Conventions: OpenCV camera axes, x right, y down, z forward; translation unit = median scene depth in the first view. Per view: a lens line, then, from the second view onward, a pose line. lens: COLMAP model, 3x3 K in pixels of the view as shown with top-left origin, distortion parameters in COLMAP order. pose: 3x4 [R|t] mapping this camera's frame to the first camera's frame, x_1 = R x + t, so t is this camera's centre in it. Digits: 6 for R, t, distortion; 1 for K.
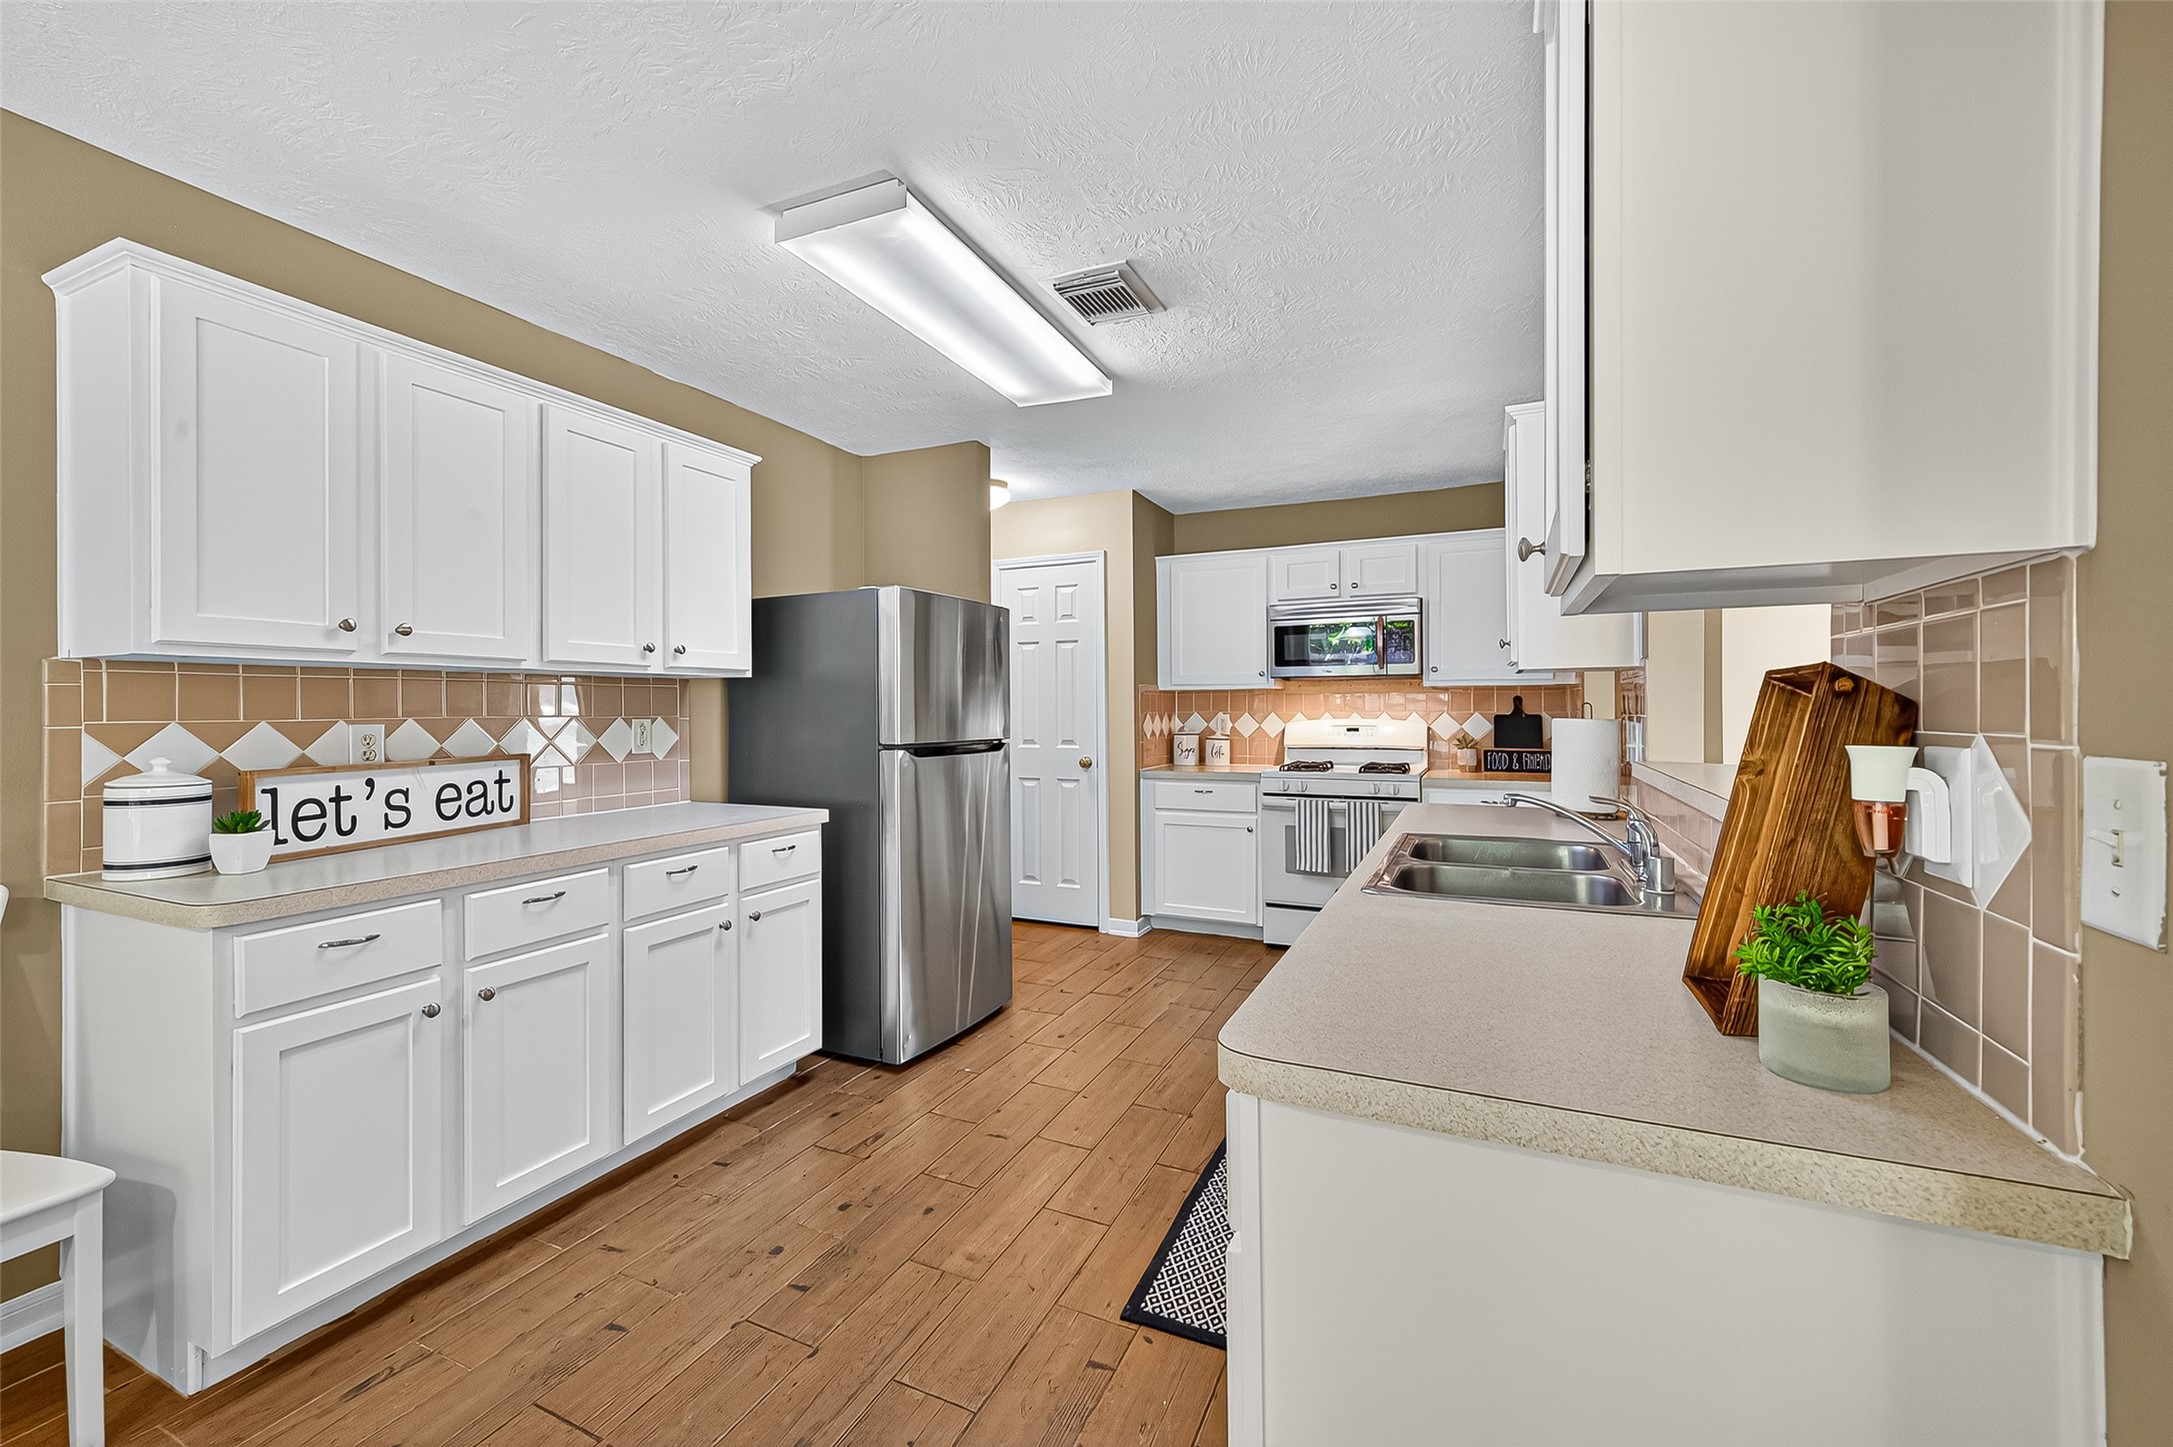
lens RADIAL K [[867.4, 0, 1110.5], [0, 867.4, 701.9], [0, 0, 1]] dist [0.007701, -0.001383]
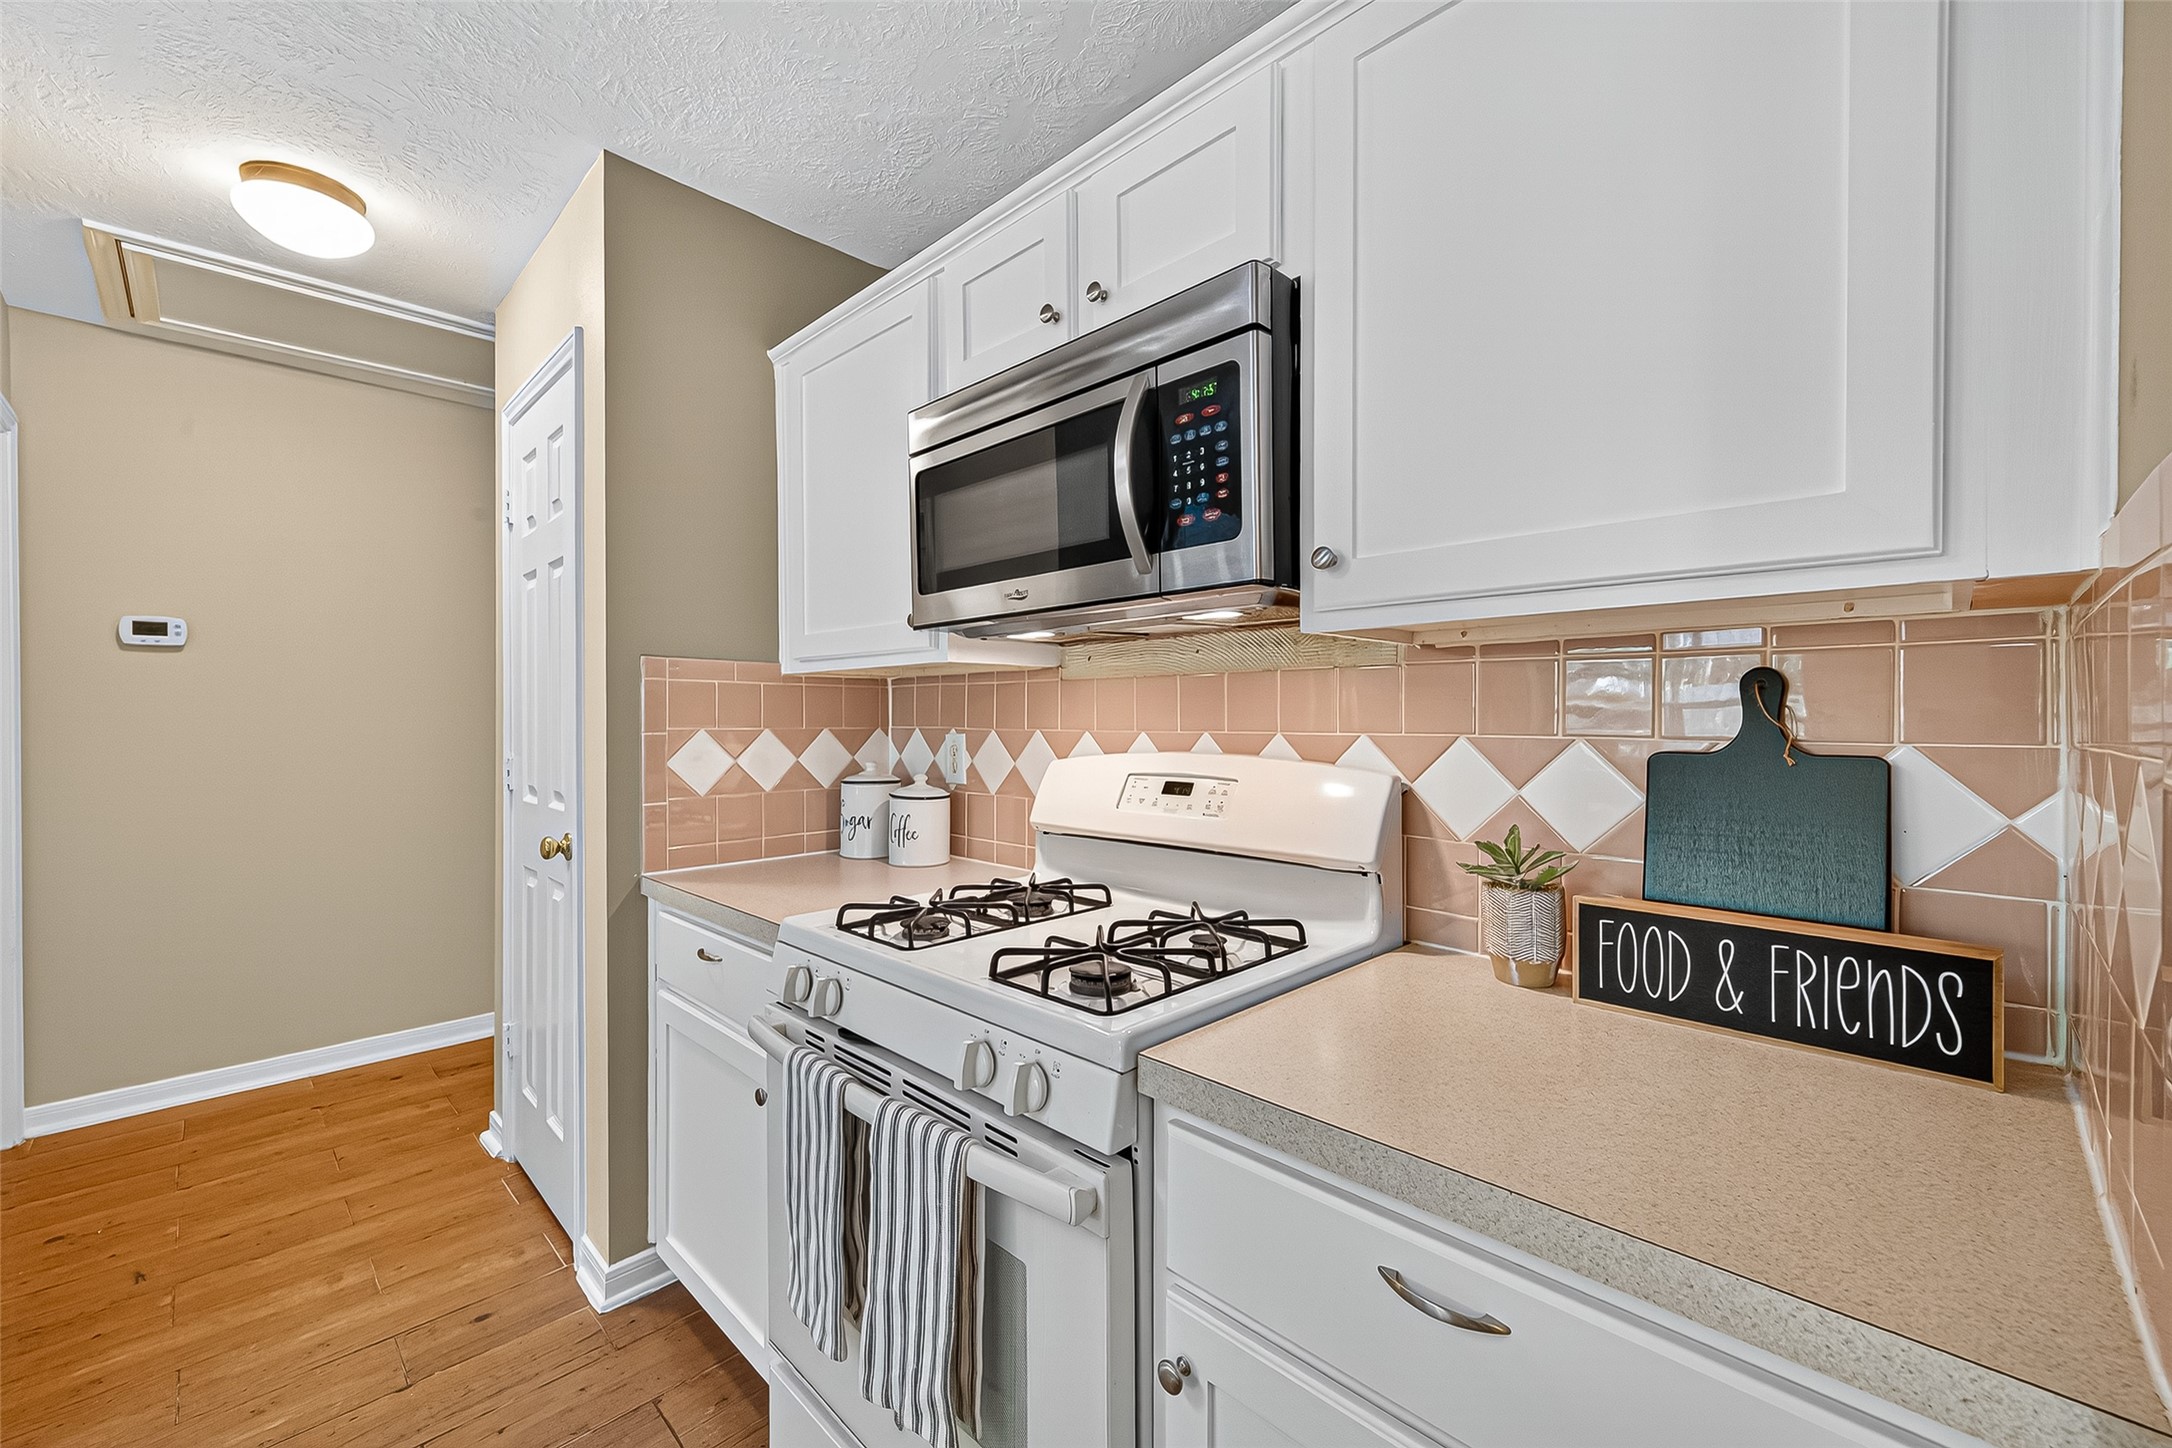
lens RADIAL K [[867.0, 0, 1077.9], [0, 867.0, 723.8], [0, 0, 1]] dist [0.007701, -0.001383]
pose [[0.934261, 0.002855, -0.356577, 0.618729], [0.001398, 0.999931, 0.011669, 0.007369], [0.356586, -0.011401, 0.934193, 1.175623]]
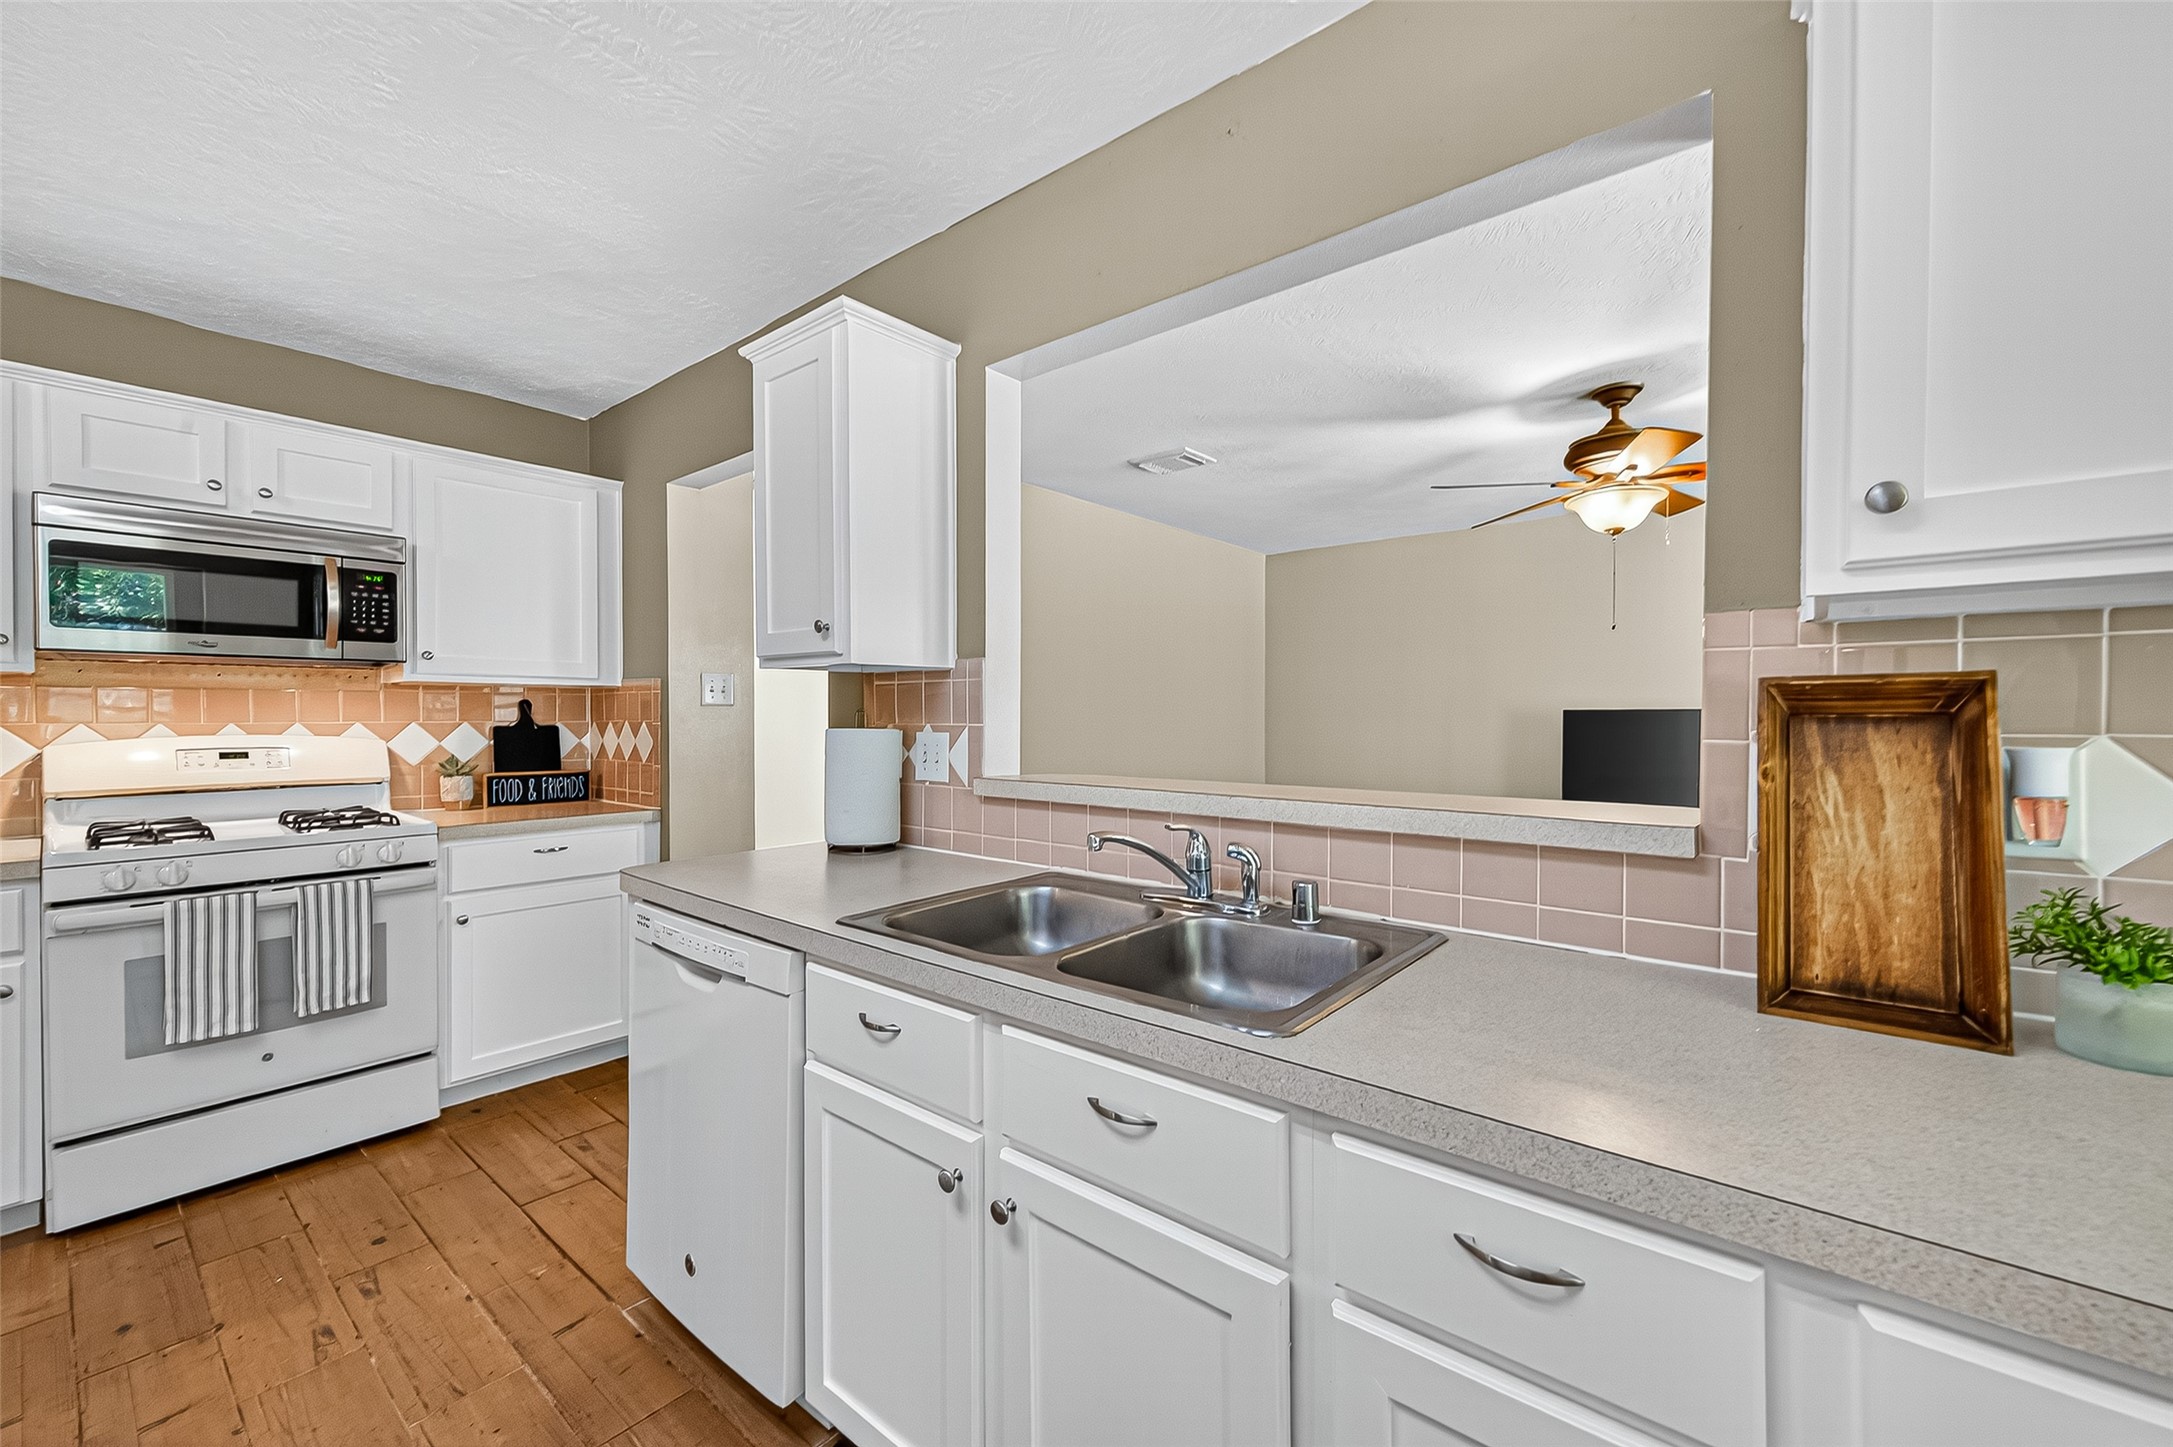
lens RADIAL K [[867.4, 0, 1070.4], [0, 867.4, 722.0], [0, 0, 1]] dist [0.007701, -0.001383]
pose [[0.282417, -0.004137, 0.959283, -0.172922], [-0.007227, 0.999953, 0.006440, 0.005654], [-0.959265, -0.008751, 0.282374, 0.562159]]
